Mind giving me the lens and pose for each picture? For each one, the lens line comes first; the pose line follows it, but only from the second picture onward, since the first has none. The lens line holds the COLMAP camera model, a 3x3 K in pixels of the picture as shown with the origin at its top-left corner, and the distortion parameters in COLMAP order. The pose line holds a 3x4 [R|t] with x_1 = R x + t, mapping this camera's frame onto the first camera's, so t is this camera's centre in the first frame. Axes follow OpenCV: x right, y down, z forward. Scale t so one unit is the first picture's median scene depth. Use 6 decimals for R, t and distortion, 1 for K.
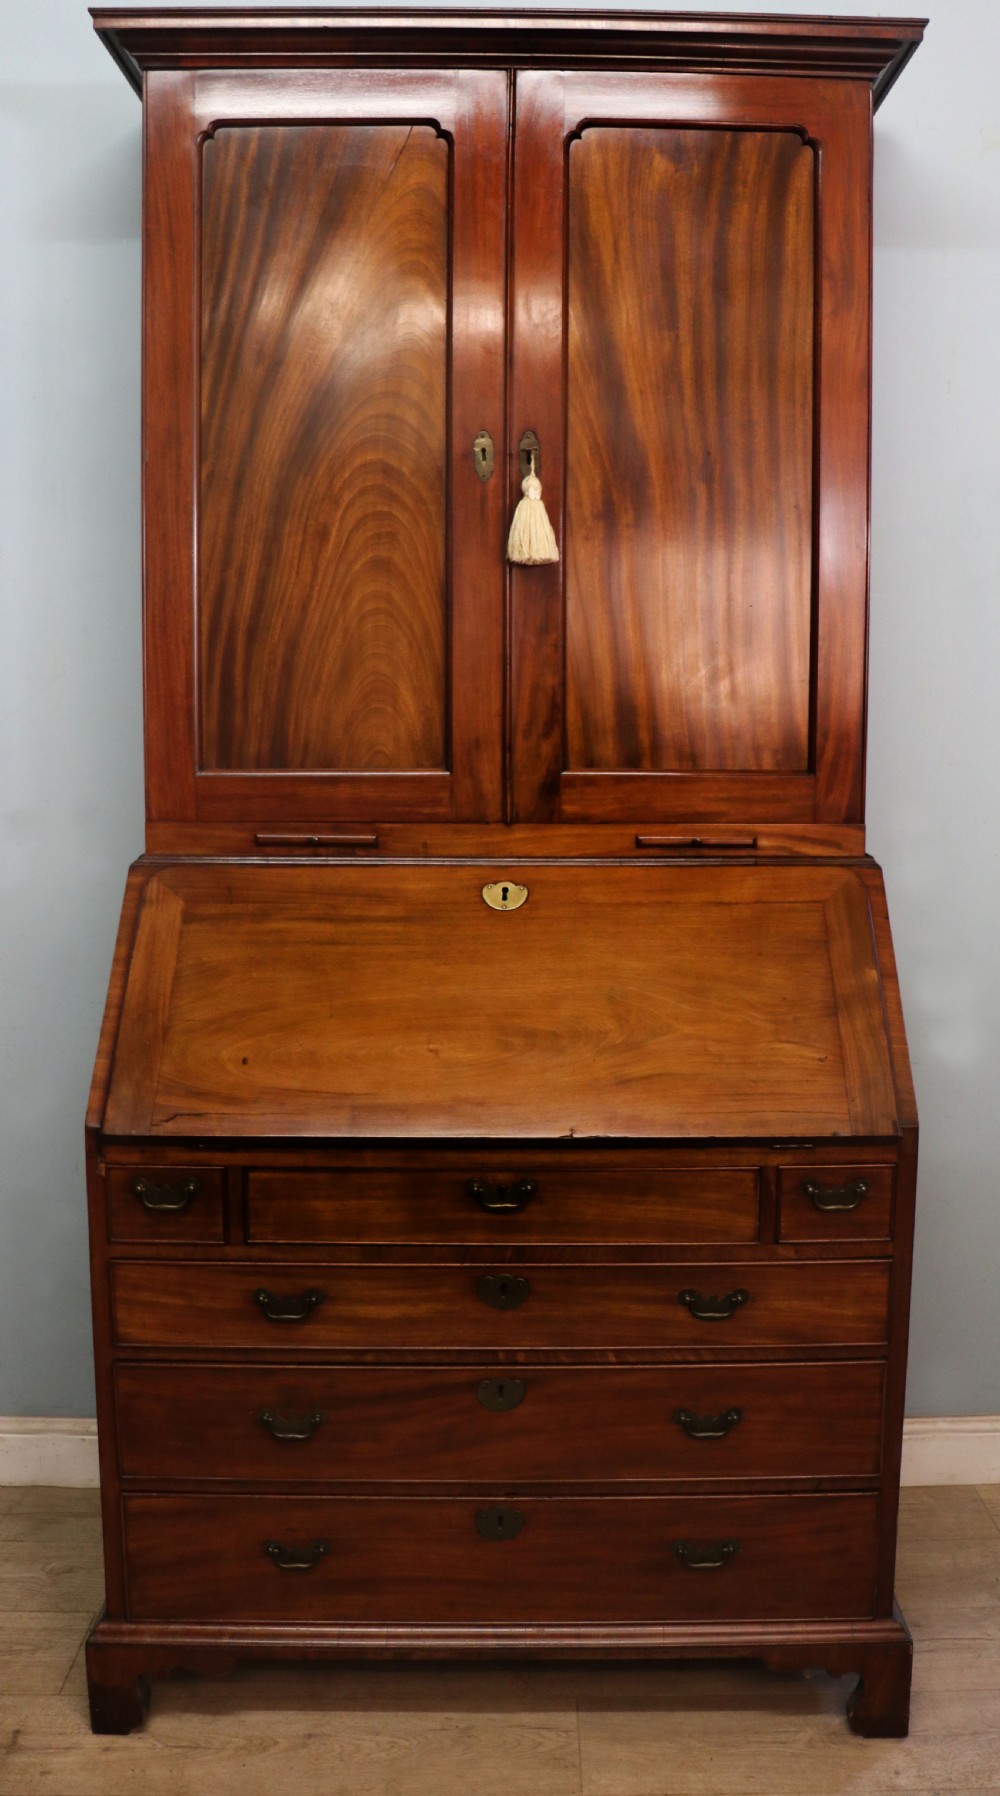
lens RADIAL K [[1728.0, 0, 557.6], [0, 1728.0, 888.8], [0, 0, 1]] dist [-0.108329, 0.000000]
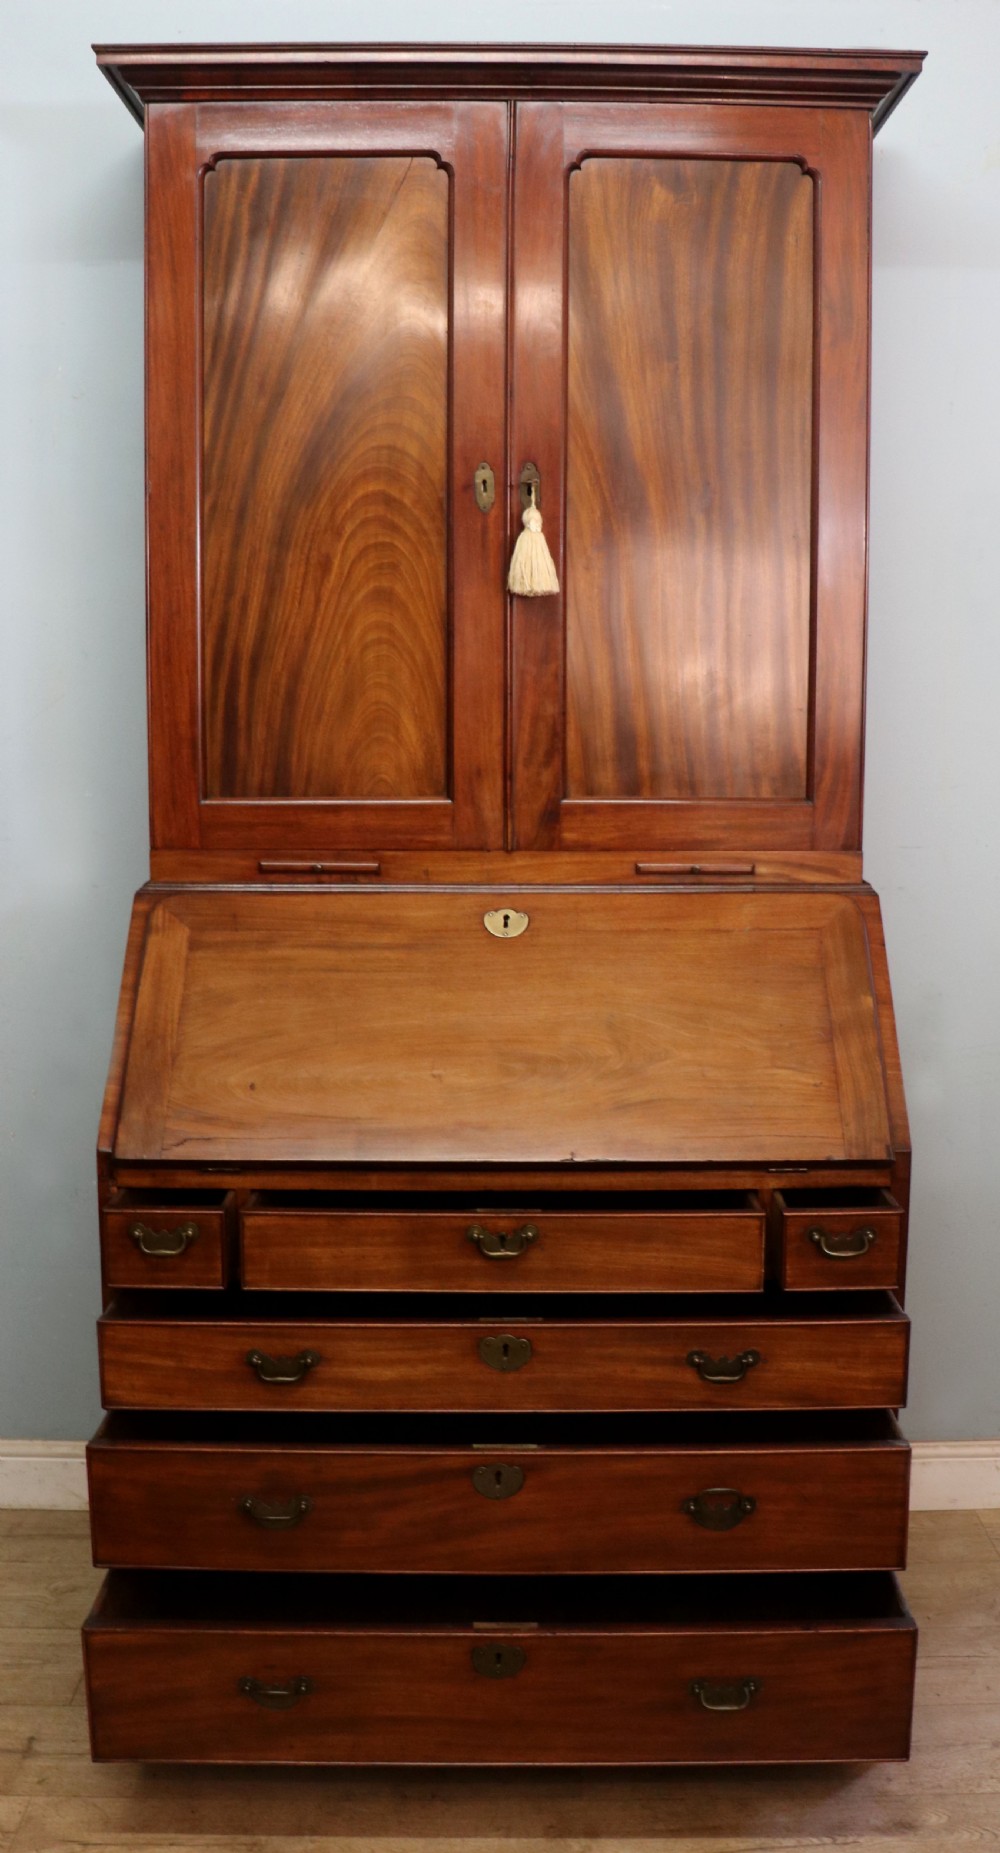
lens RADIAL K [[1896.3, 0, 539.4], [0, 1896.3, 933.4], [0, 0, 1]] dist [-0.110221, 0.000000]
pose [[0.999970, -0.000221, -0.007804, -0.002183], [0.000414, 0.999694, 0.024745, -0.017206], [0.007796, -0.024748, 0.999663, -0.111331]]
